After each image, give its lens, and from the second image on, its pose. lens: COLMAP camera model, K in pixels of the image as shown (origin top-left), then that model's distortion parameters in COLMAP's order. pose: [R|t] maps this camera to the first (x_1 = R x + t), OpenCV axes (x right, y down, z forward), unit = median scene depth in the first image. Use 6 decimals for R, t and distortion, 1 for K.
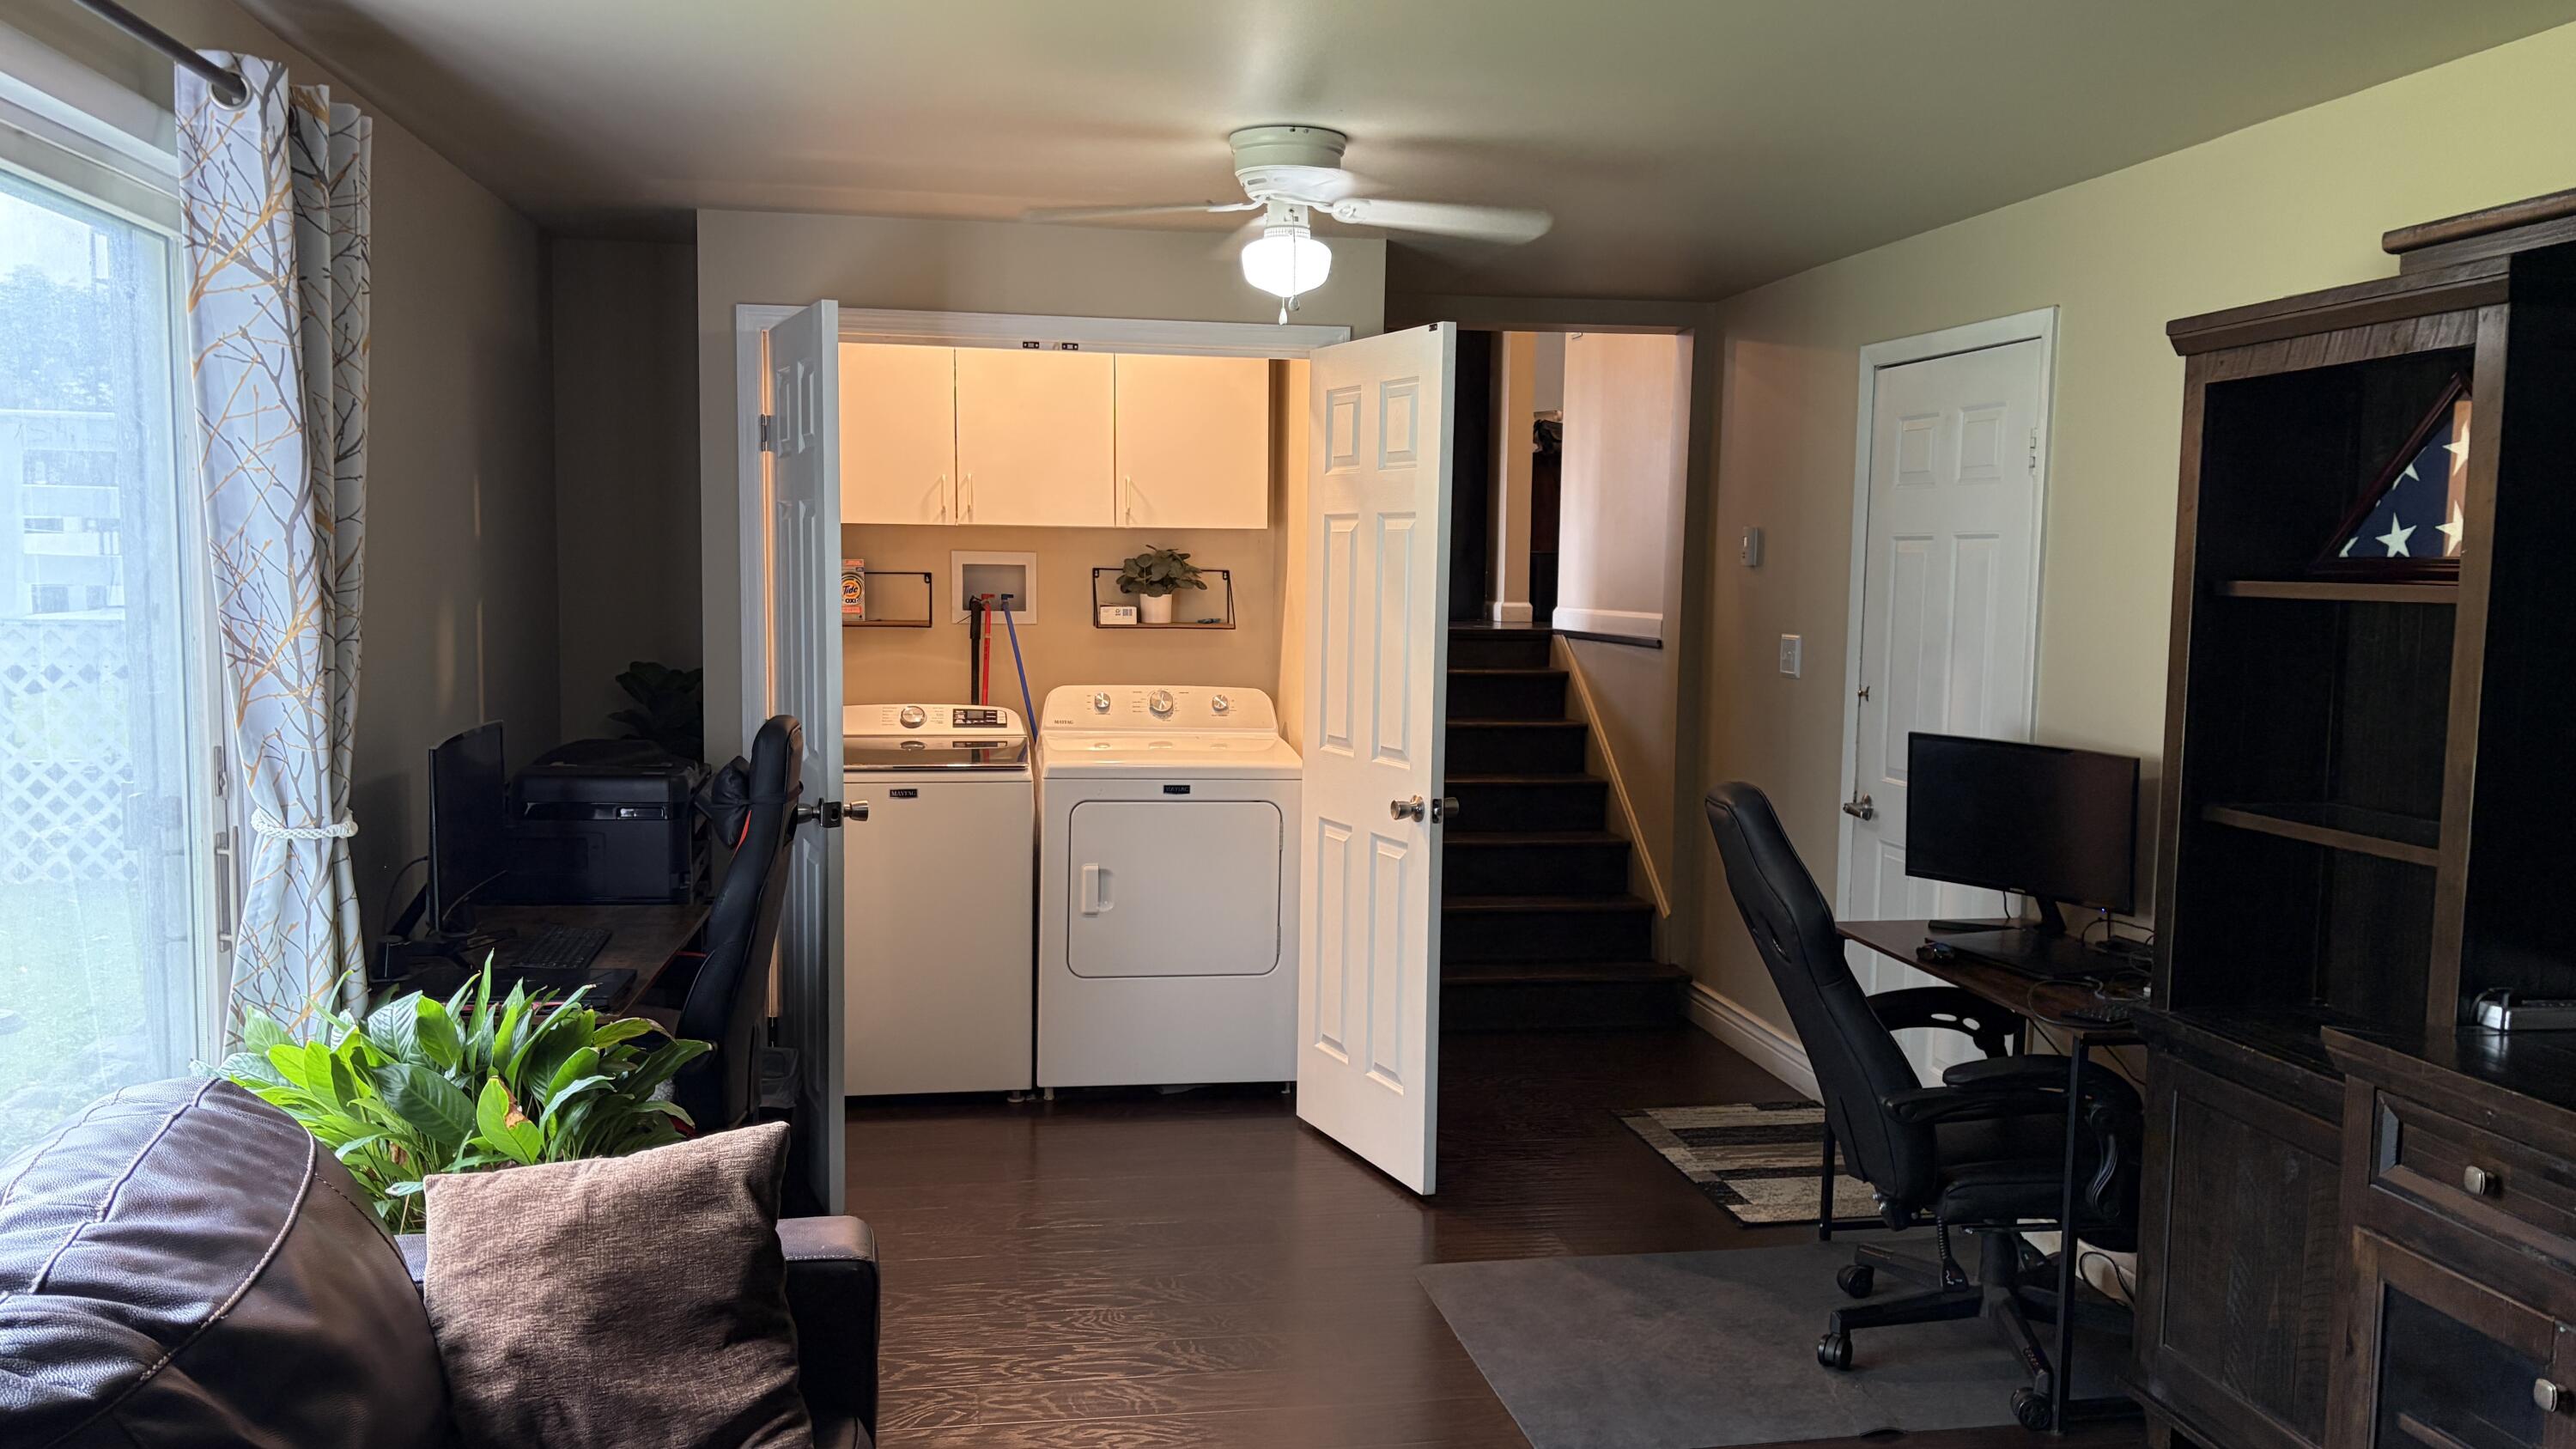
lens RADIAL K [[1953.1, 0, 1293.1], [0, 1953.1, 738.9], [0, 0, 1]] dist [0.039244, -0.026878]
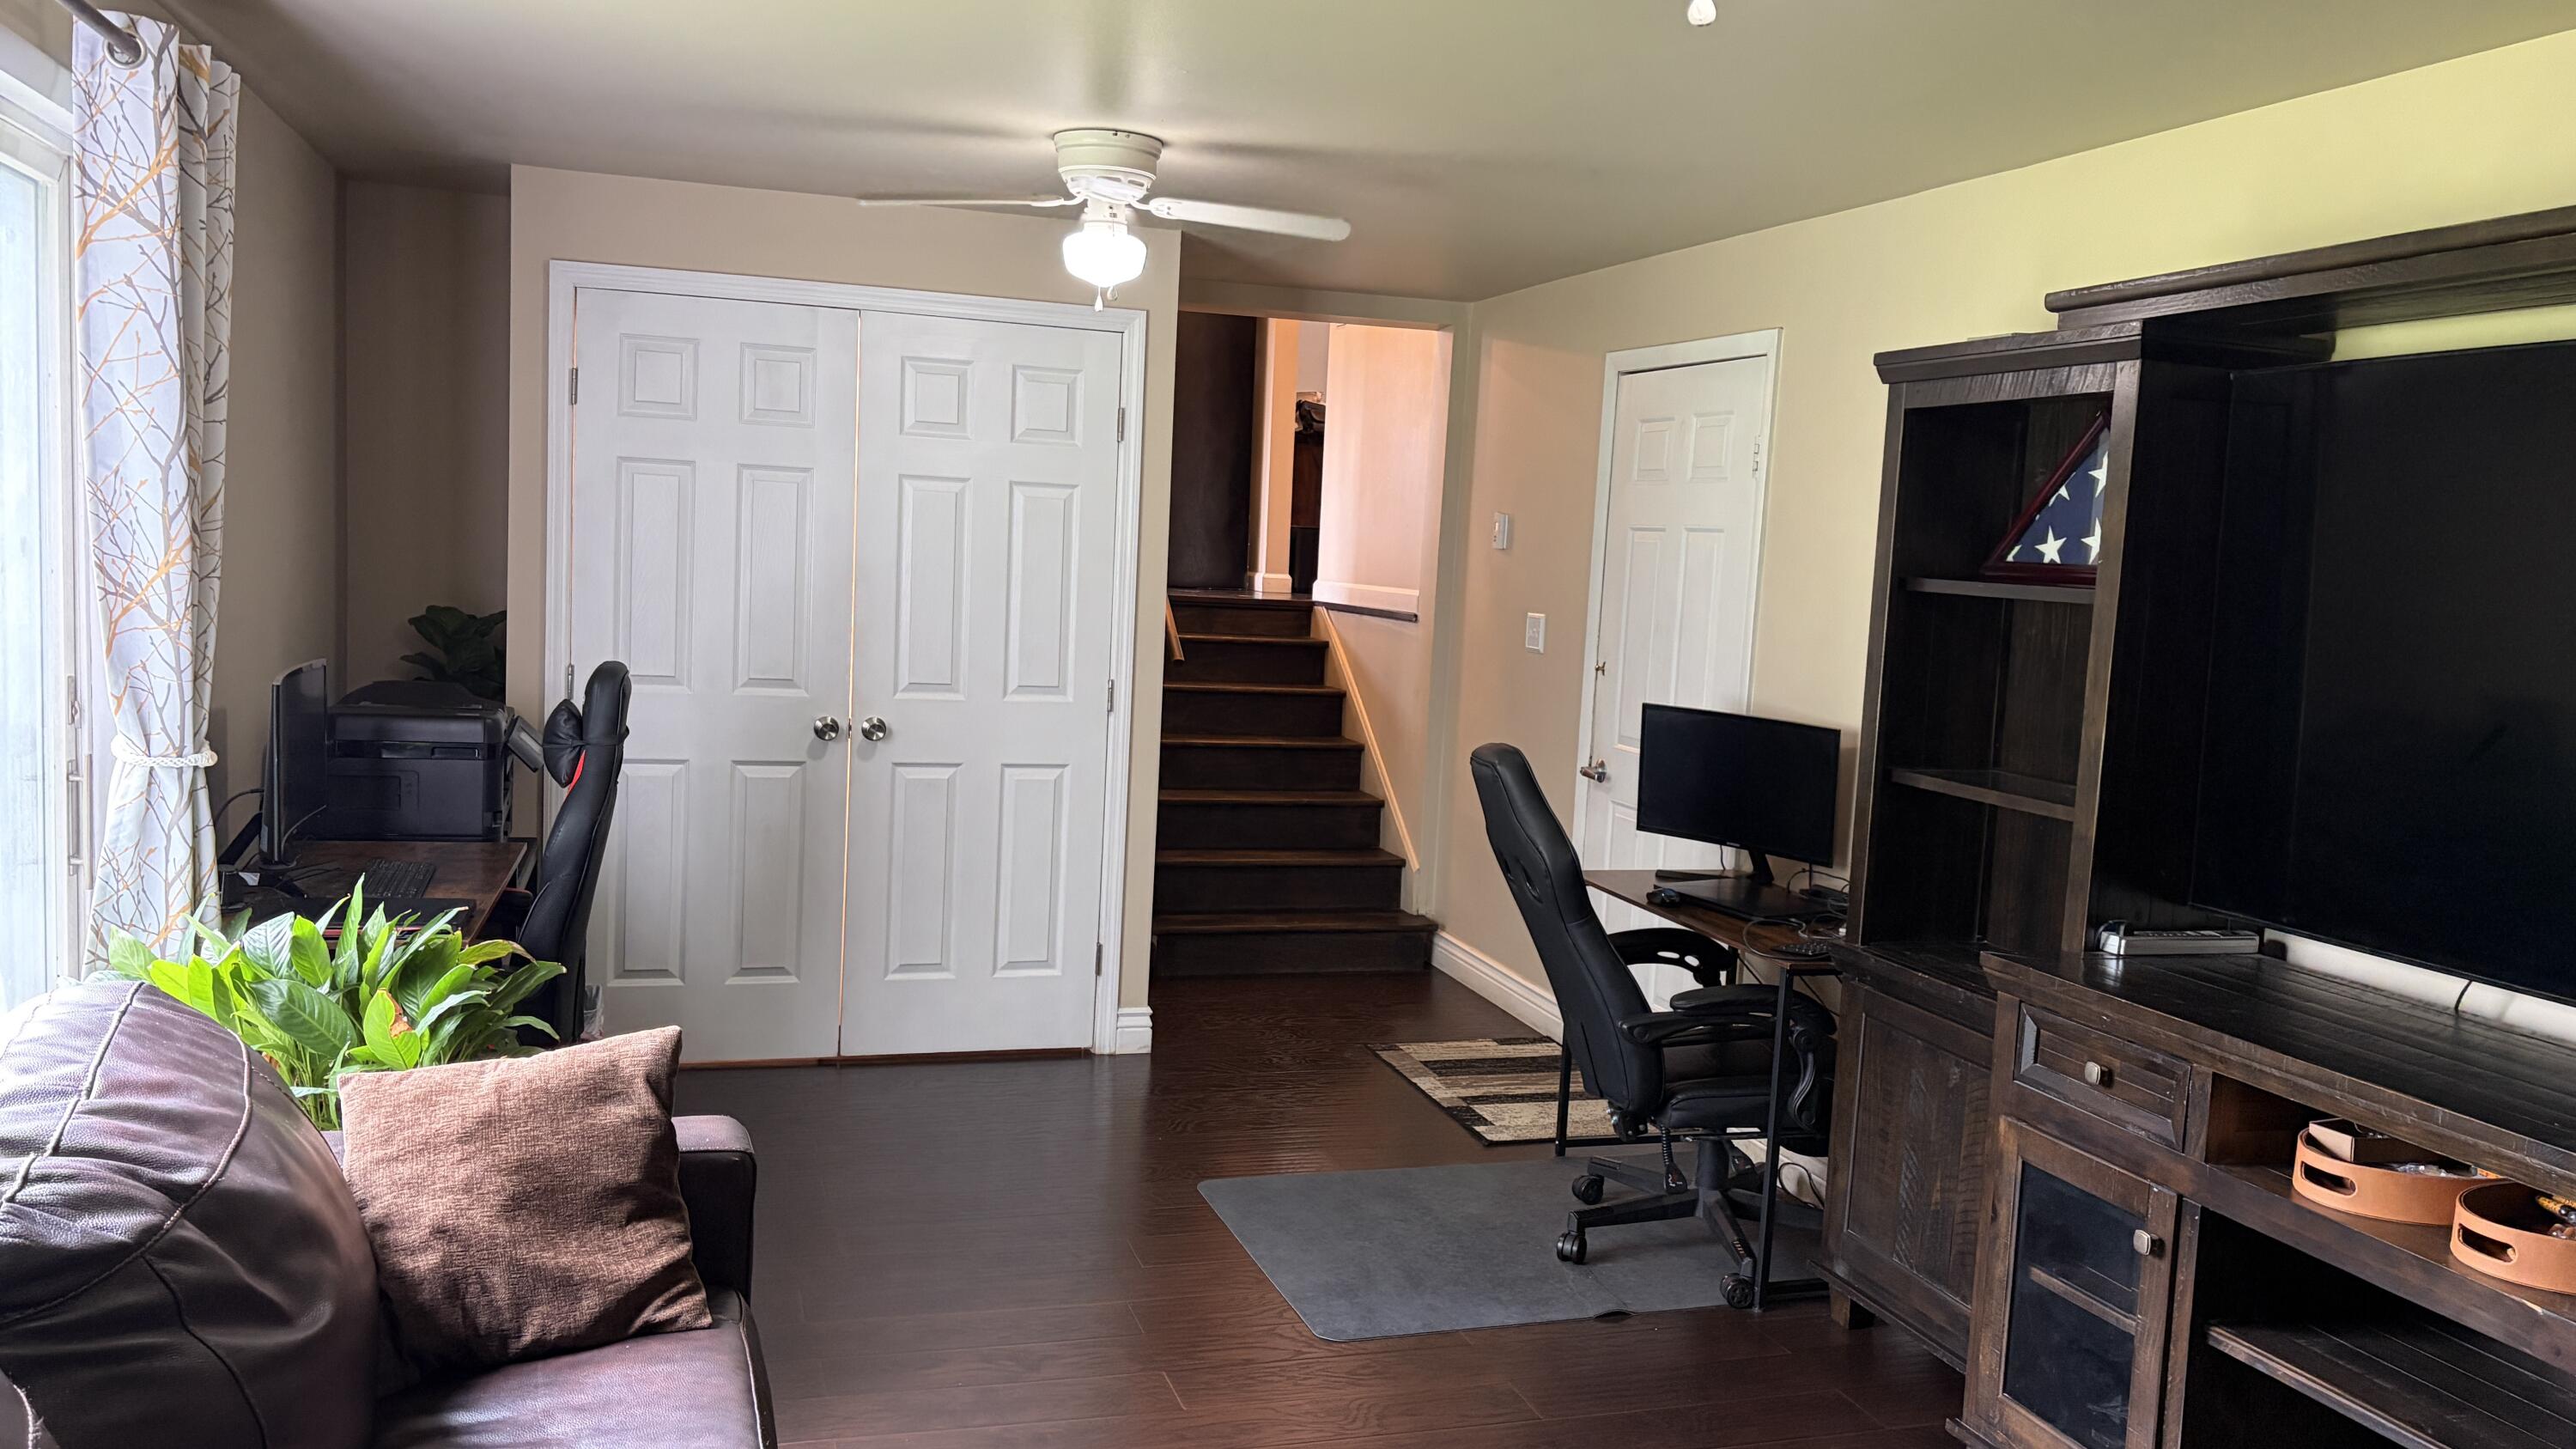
lens RADIAL K [[1953.1, 0, 1291.8], [0, 1953.1, 725.4], [0, 0, 1]] dist [0.039244, -0.026878]
pose [[0.990278, 0.021371, 0.137448, -0.055886], [-0.022813, 0.999700, 0.008923, 0.005655], [-0.137216, -0.011971, 0.990469, -0.114357]]
